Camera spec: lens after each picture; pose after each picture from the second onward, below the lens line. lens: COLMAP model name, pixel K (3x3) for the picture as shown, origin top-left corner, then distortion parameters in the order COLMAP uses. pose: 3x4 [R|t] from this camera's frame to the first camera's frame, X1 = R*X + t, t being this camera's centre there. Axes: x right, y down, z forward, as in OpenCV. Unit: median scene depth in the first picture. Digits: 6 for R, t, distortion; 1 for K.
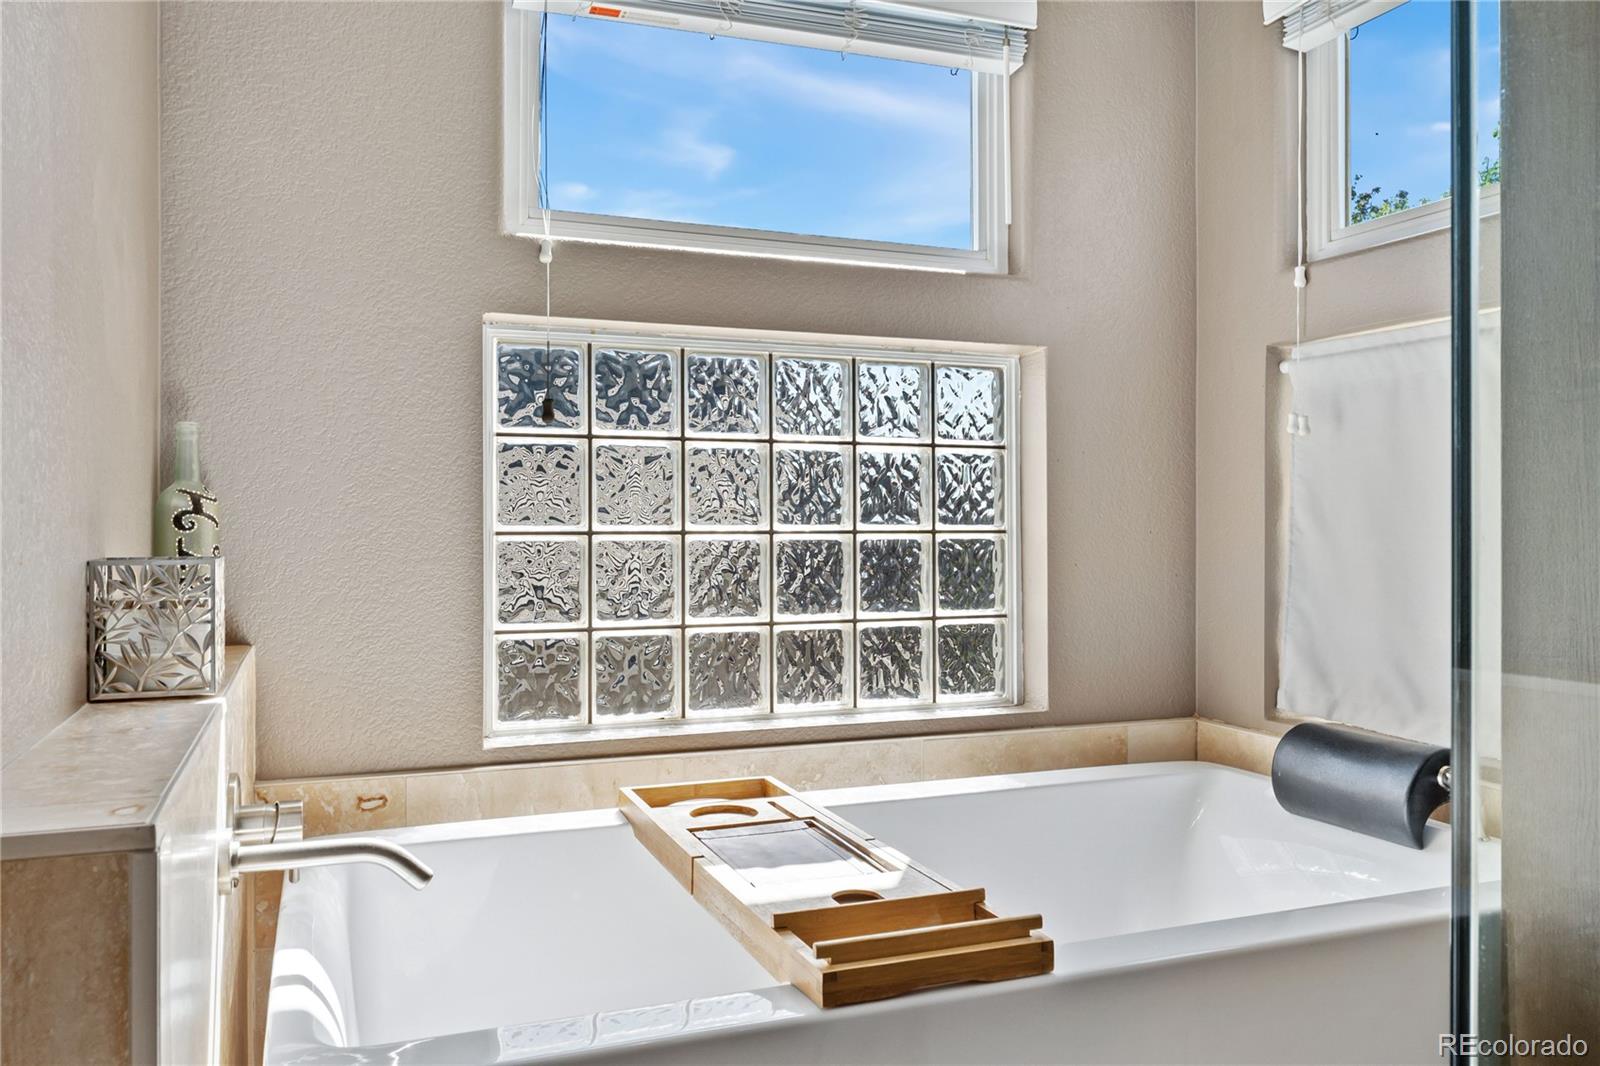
lens RADIAL K [[1212.8, 0, 788.2], [0, 1212.8, 531.4], [0, 0, 1]] dist [-0.003254, -0.002514]
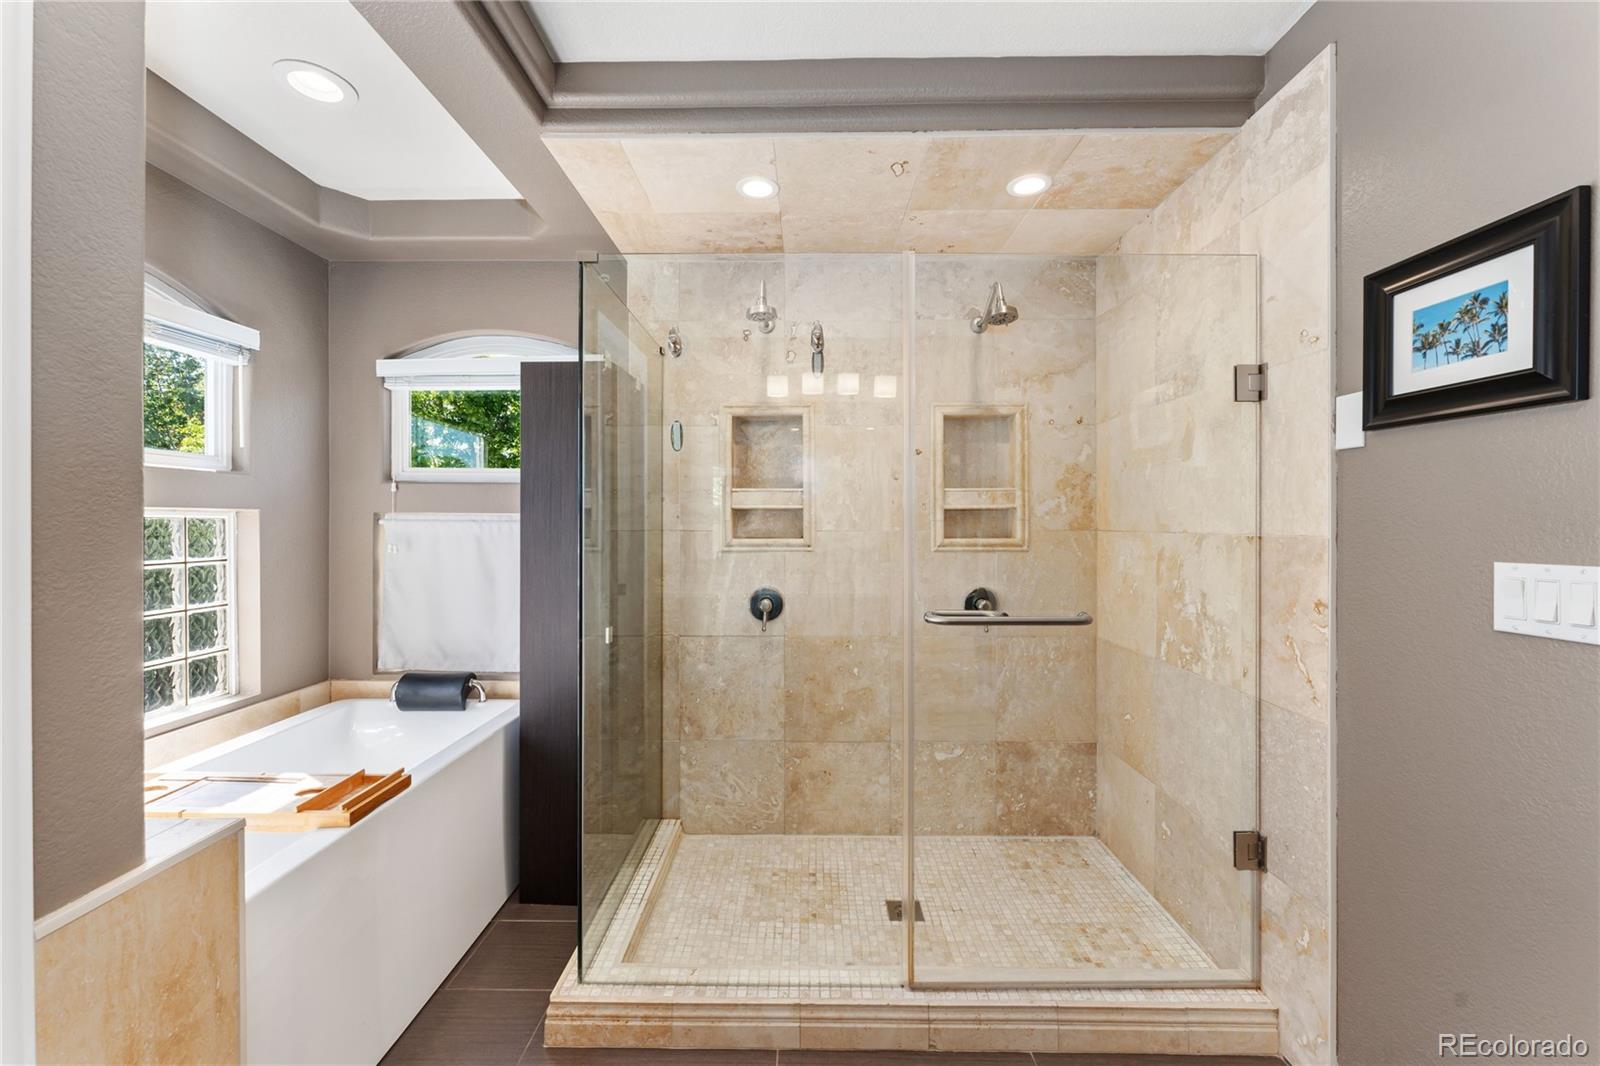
lens RADIAL K [[635.3, 0, 805.7], [0, 635.3, 522.8], [0, 0, 1]] dist [-0.003505, -0.000652]
pose [[0.361473, 0.004988, 0.932369, -0.441301], [0.003405, 0.999972, -0.006670, -0.125102], [-0.932376, 0.005586, 0.361446, -0.208302]]
